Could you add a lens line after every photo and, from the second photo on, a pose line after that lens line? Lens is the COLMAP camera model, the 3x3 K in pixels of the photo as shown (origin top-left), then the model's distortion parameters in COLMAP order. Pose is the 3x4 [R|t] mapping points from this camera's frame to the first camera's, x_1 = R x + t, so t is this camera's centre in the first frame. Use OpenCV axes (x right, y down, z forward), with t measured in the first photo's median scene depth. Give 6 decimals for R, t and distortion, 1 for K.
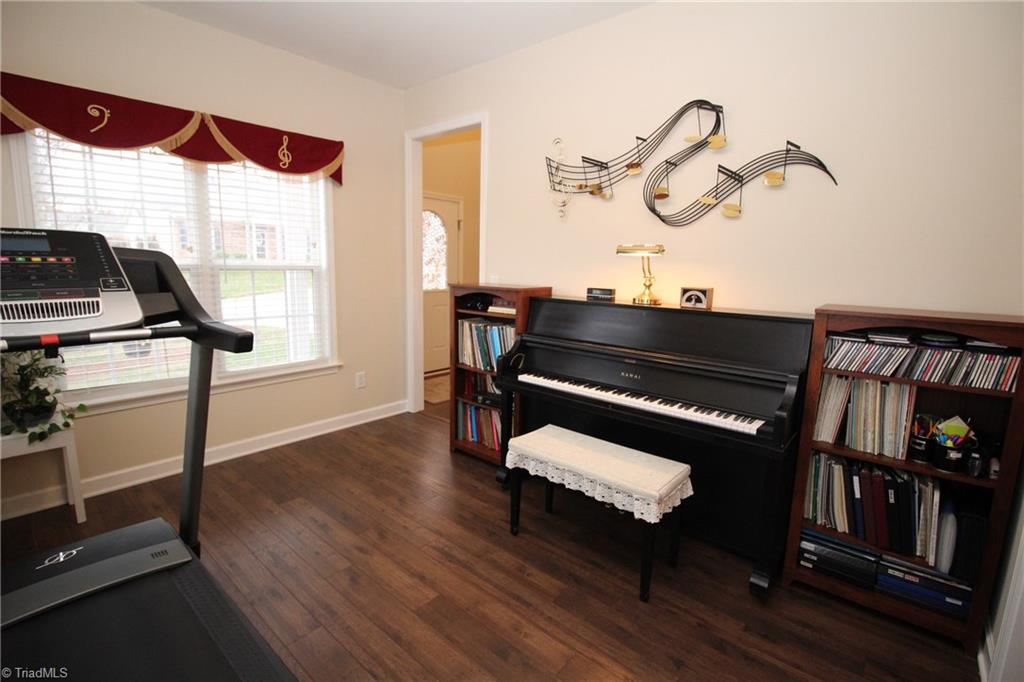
lens RADIAL K [[475.6, 0, 512.0], [0, 475.6, 341.0], [0, 0, 1]] dist [-0.021140, -0.000314]
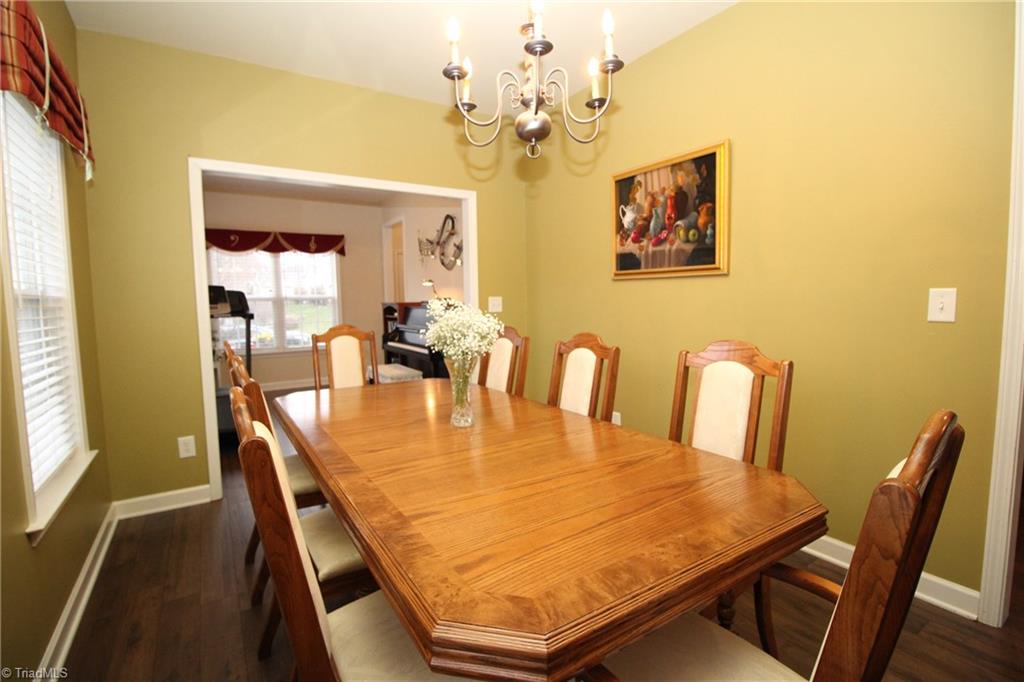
lens RADIAL K [[475.6, 0, 512.0], [0, 475.6, 341.0], [0, 0, 1]] dist [-0.021140, -0.000314]
pose [[0.962289, -0.013014, -0.271719, 1.099912], [-0.006102, 0.997571, -0.069389, 0.206536], [0.271962, 0.068430, 0.959872, -0.889677]]
